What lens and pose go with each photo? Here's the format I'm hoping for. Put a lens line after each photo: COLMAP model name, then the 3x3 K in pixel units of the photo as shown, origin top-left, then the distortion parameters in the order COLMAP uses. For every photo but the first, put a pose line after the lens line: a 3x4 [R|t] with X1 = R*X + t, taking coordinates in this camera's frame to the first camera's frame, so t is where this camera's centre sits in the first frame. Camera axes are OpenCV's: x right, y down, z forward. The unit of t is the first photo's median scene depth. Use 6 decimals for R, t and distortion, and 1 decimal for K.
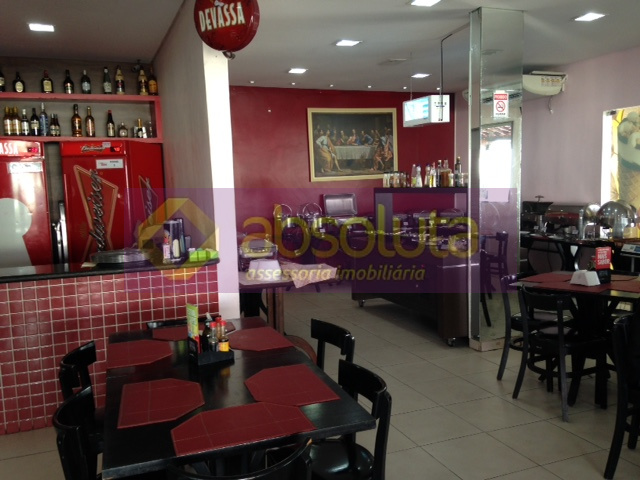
lens RADIAL K [[583.7, 0, 323.6], [0, 583.7, 246.7], [0, 0, 1]] dist [0.192662, -0.293600]
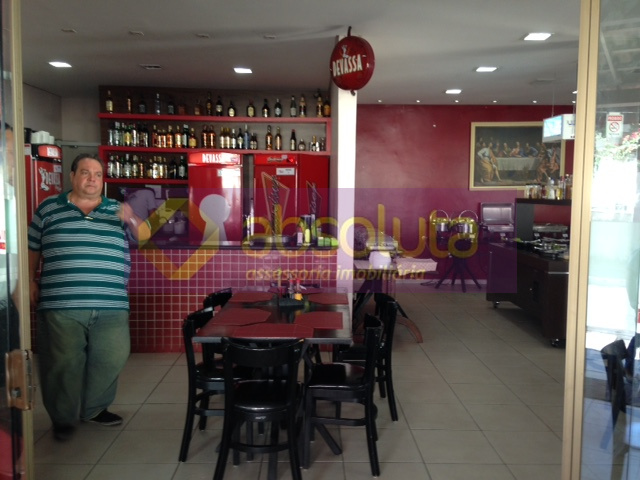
lens RADIAL K [[583.7, 0, 323.6], [0, 583.7, 246.7], [0, 0, 1]] dist [0.192662, -0.293600]
pose [[0.933404, 0.074611, -0.350984, 0.171014], [-0.078281, 0.996924, 0.003742, 0.013342], [0.350184, 0.023982, 0.936374, -0.158905]]
